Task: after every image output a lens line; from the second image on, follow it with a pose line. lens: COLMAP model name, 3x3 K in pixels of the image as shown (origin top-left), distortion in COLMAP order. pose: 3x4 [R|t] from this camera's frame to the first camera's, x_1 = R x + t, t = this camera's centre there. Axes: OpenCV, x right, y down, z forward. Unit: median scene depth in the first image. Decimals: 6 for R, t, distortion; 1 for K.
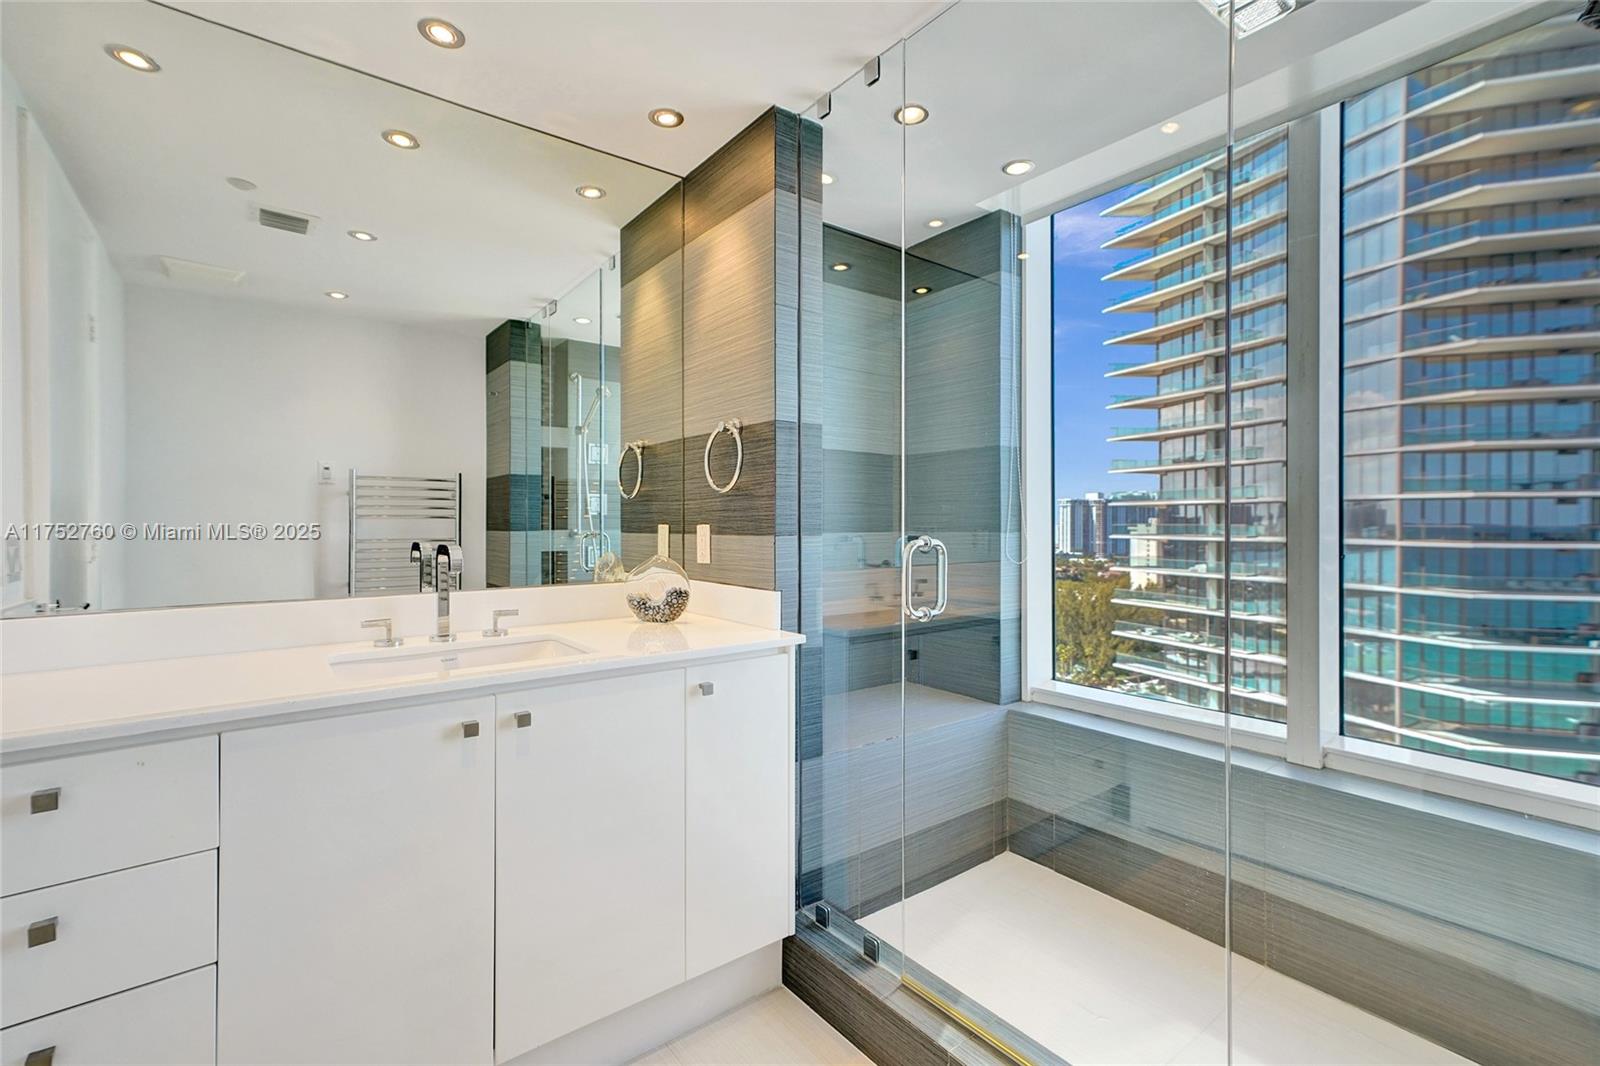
lens RADIAL K [[718.8, 0, 772.3], [0, 718.8, 530.6], [0, 0, 1]] dist [0.003646, 0.001853]
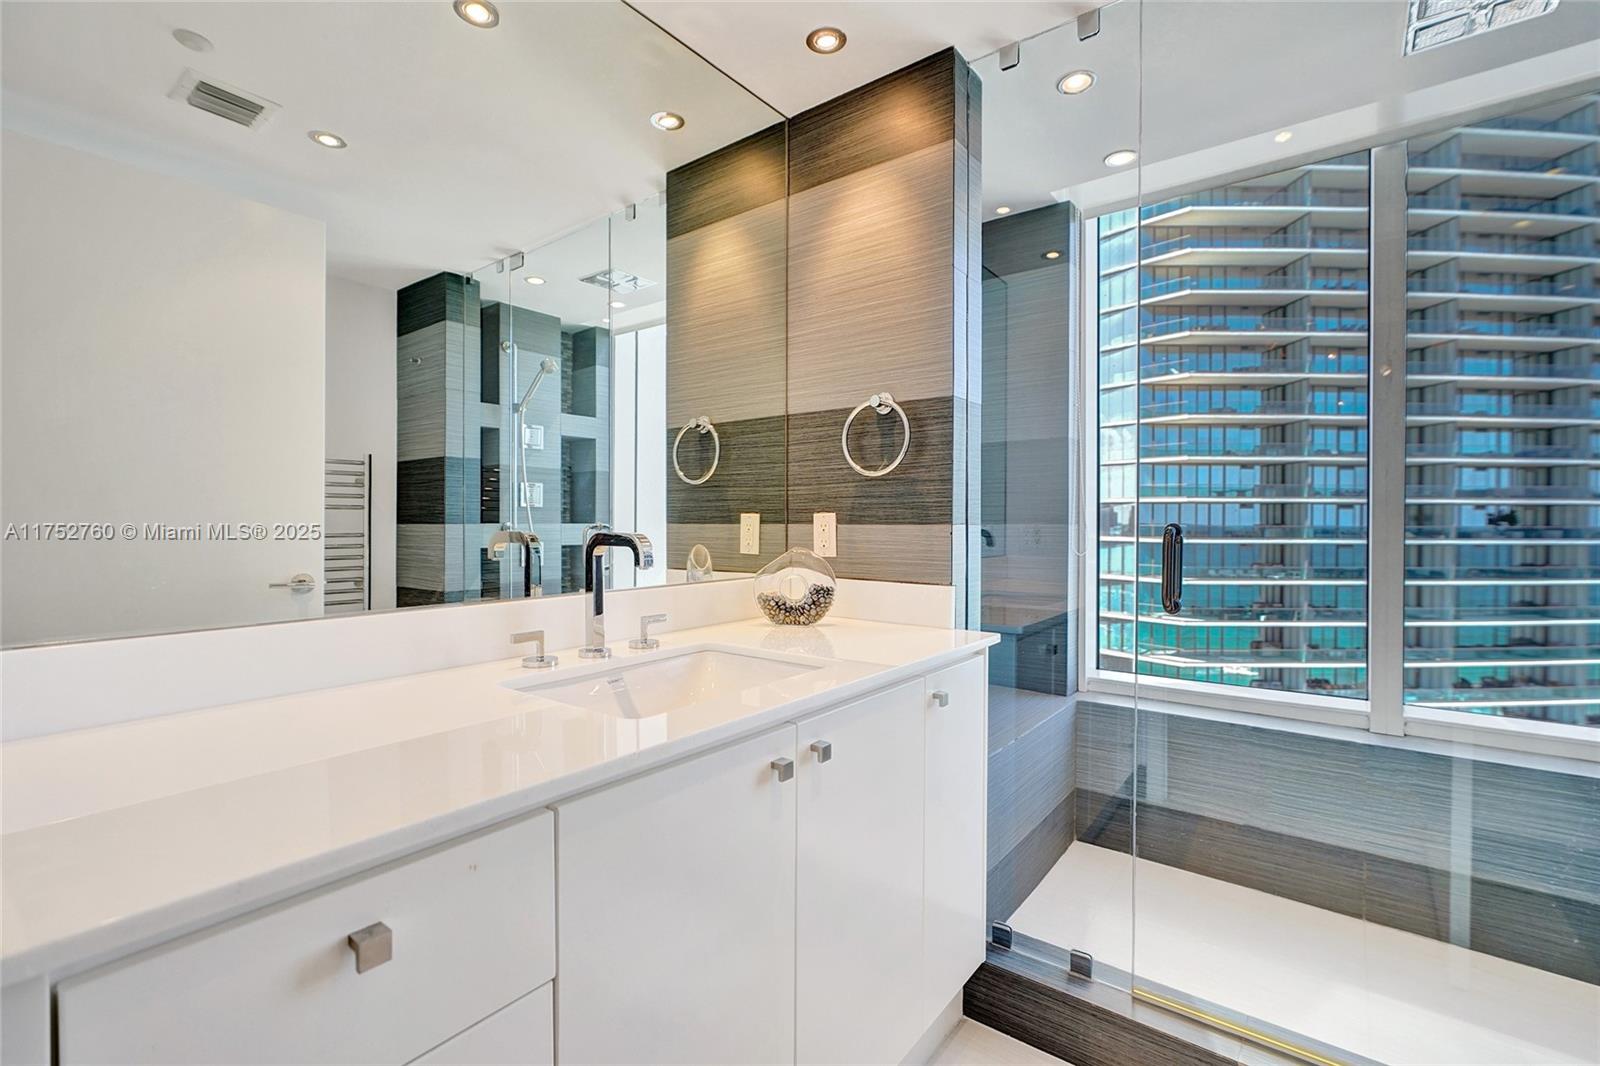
lens RADIAL K [[718.8, 0, 790.7], [0, 718.8, 533.1], [0, 0, 1]] dist [0.003646, 0.001853]
pose [[0.964340, -0.000815, 0.264664, -0.340693], [-0.000741, 0.999983, 0.005779, 0.010349], [-0.264664, -0.005769, 0.964323, 0.141201]]
